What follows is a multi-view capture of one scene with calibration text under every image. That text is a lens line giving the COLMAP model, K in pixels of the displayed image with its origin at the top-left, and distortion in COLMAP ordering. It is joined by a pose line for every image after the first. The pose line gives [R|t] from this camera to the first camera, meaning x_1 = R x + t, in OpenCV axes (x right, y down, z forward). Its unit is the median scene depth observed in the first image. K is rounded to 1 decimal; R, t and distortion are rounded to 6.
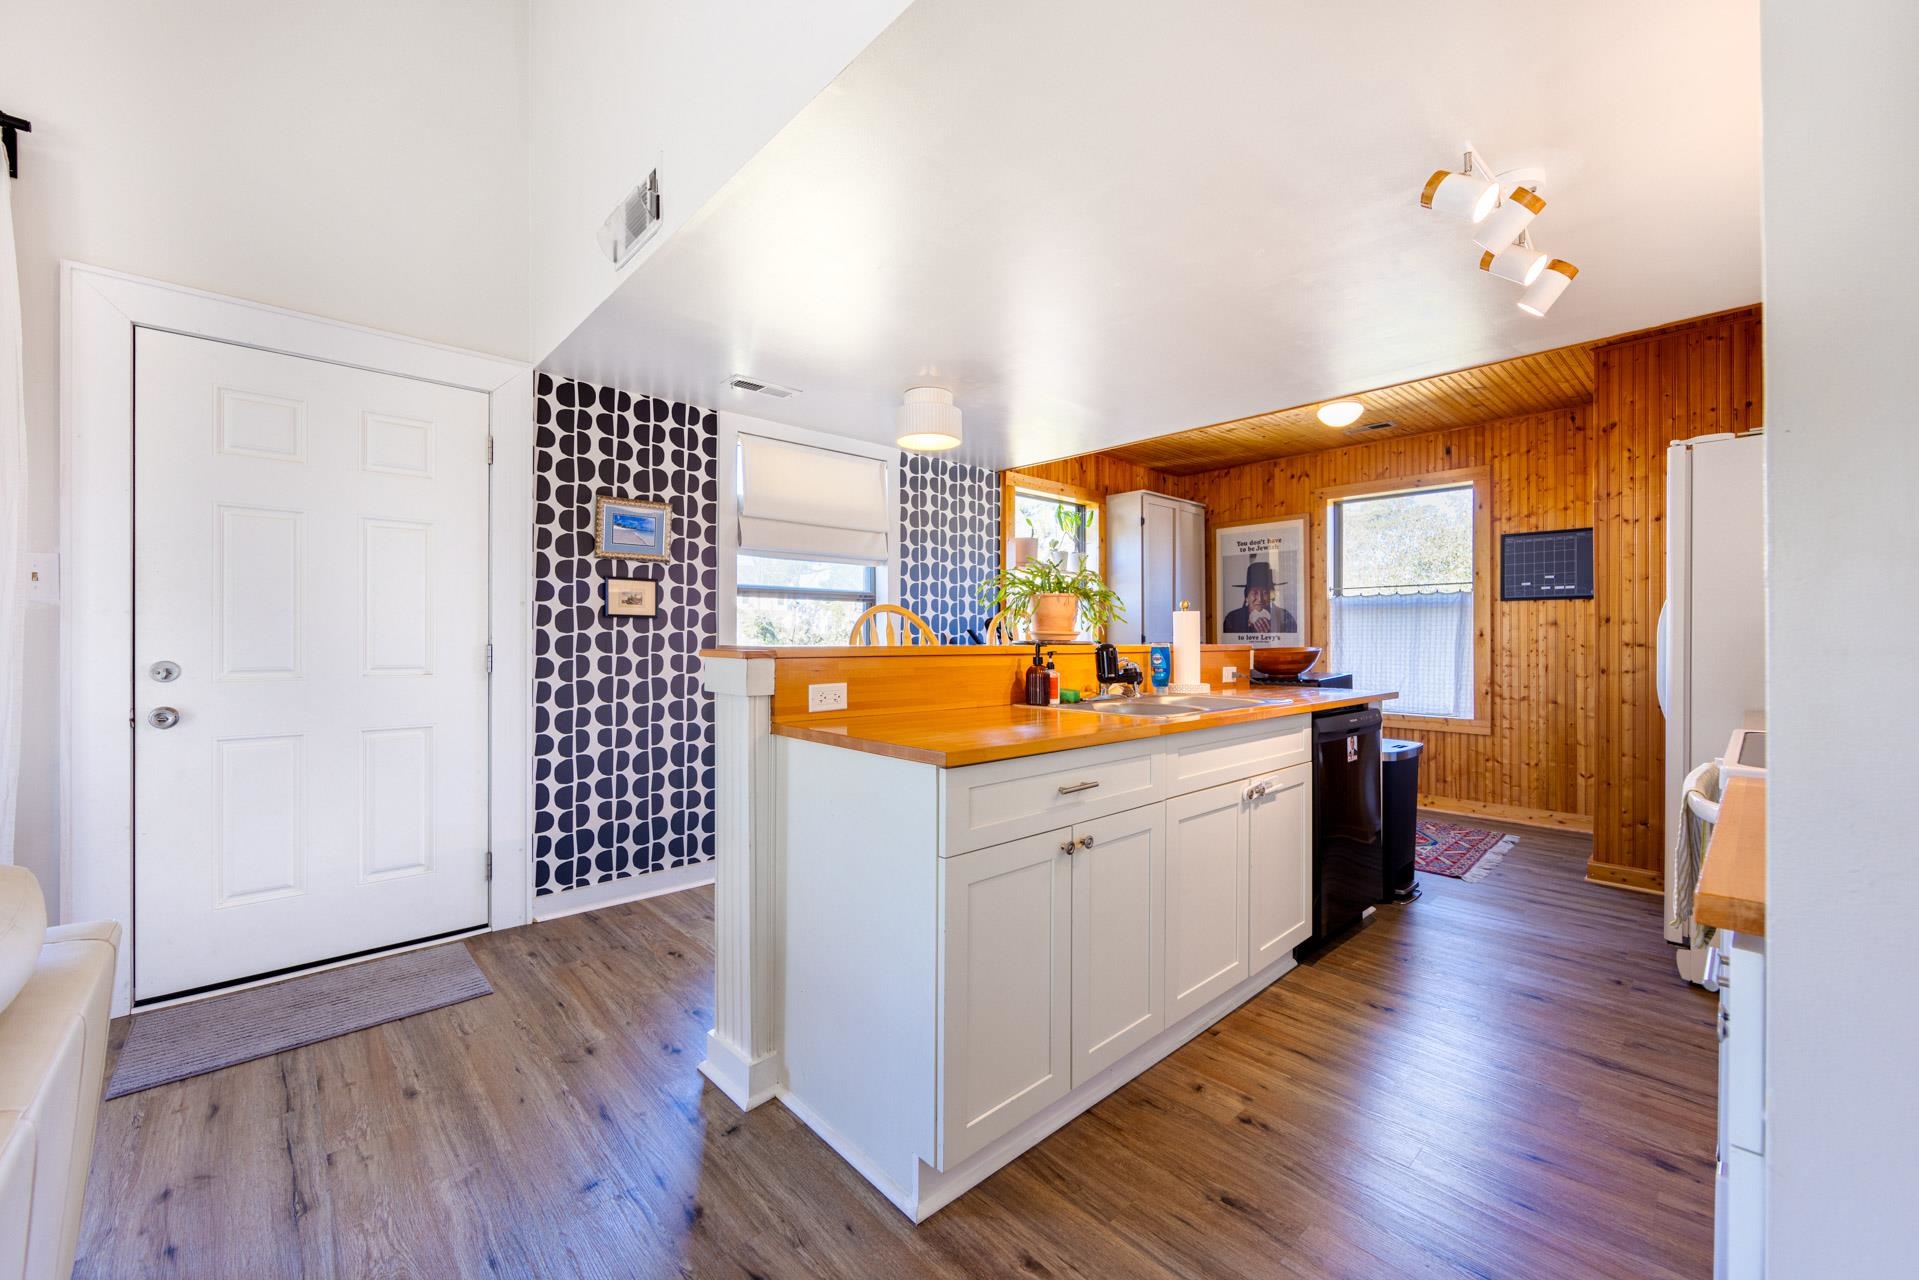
lens RADIAL K [[750.7, 0, 959.7], [0, 750.7, 639.4], [0, 0, 1]] dist [-0.002963, -0.000494]
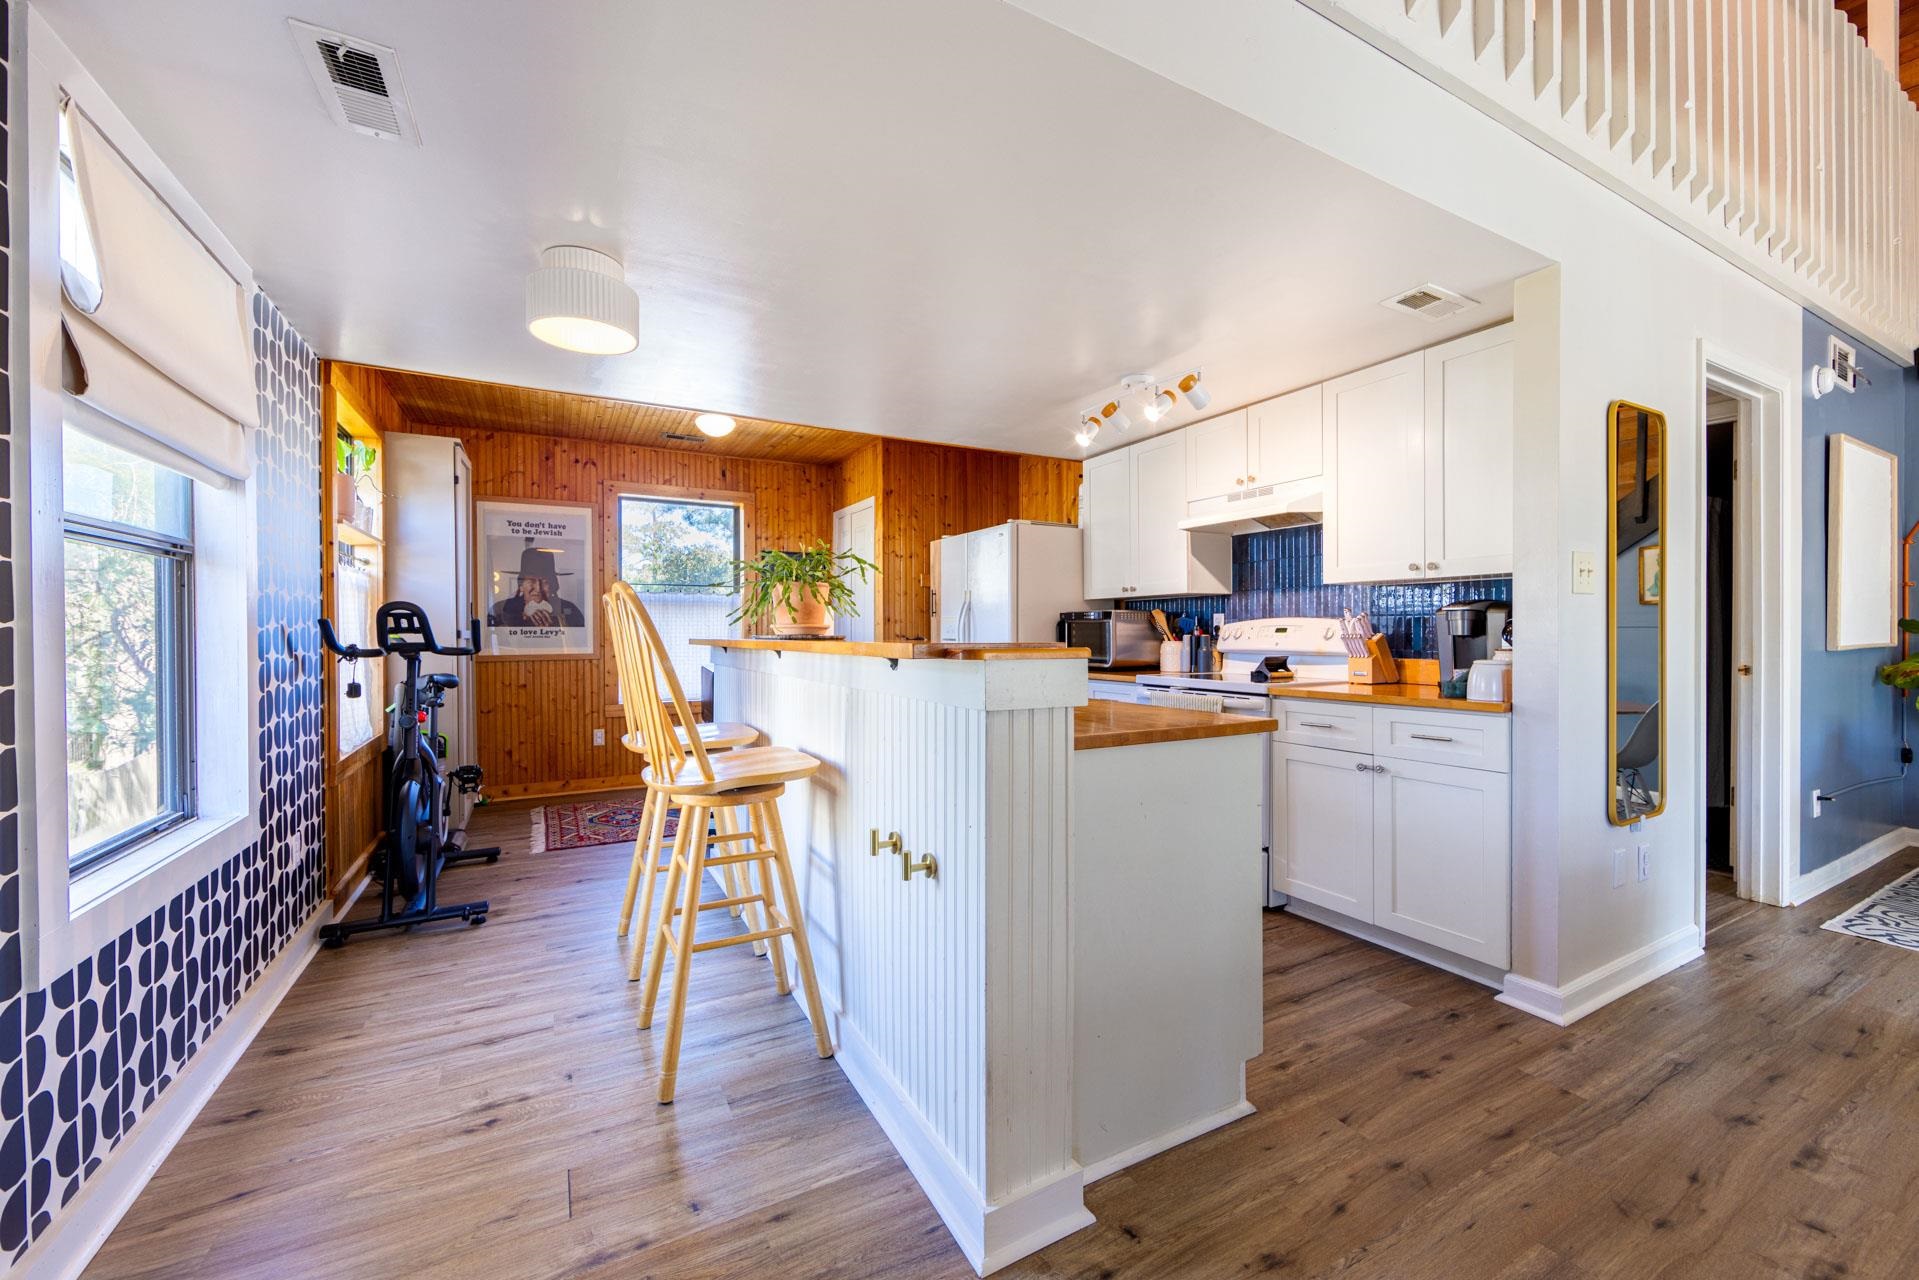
lens RADIAL K [[750.7, 0, 956.9], [0, 750.7, 638.4], [0, 0, 1]] dist [-0.002963, -0.000494]
pose [[0.249214, -0.009624, 0.968401, -0.576034], [0.003570, 0.999953, 0.009018, -0.001848], [-0.968442, 0.001210, 0.249237, 0.495590]]
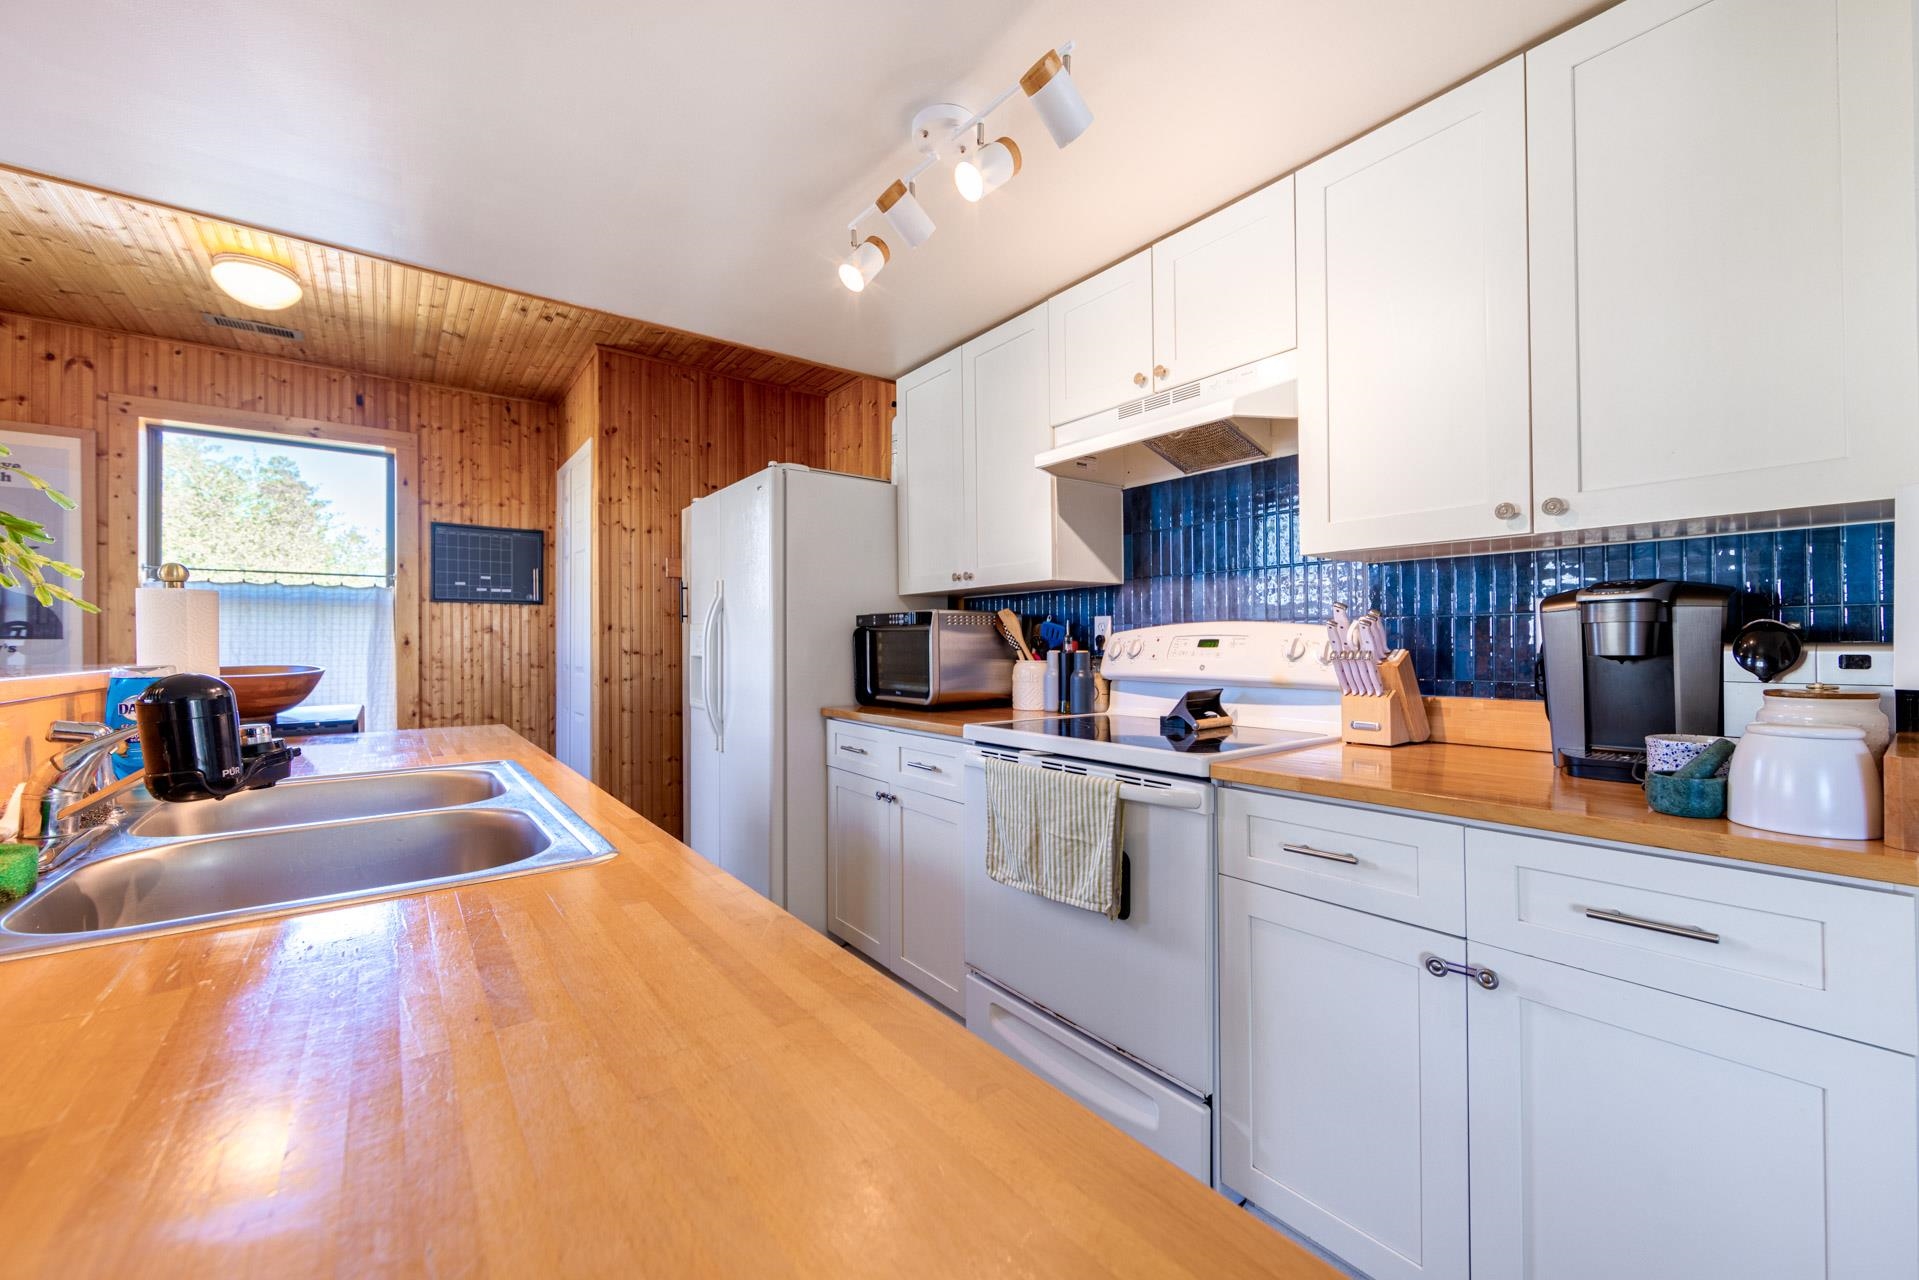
lens RADIAL K [[750.7, 0, 958.5], [0, 750.7, 638.9], [0, 0, 1]] dist [-0.002963, -0.000494]
pose [[0.094603, 0.002067, 0.995513, -0.066244], [0.006487, 0.999975, -0.002692, -0.005388], [-0.995494, 0.006712, 0.094587, 0.461605]]
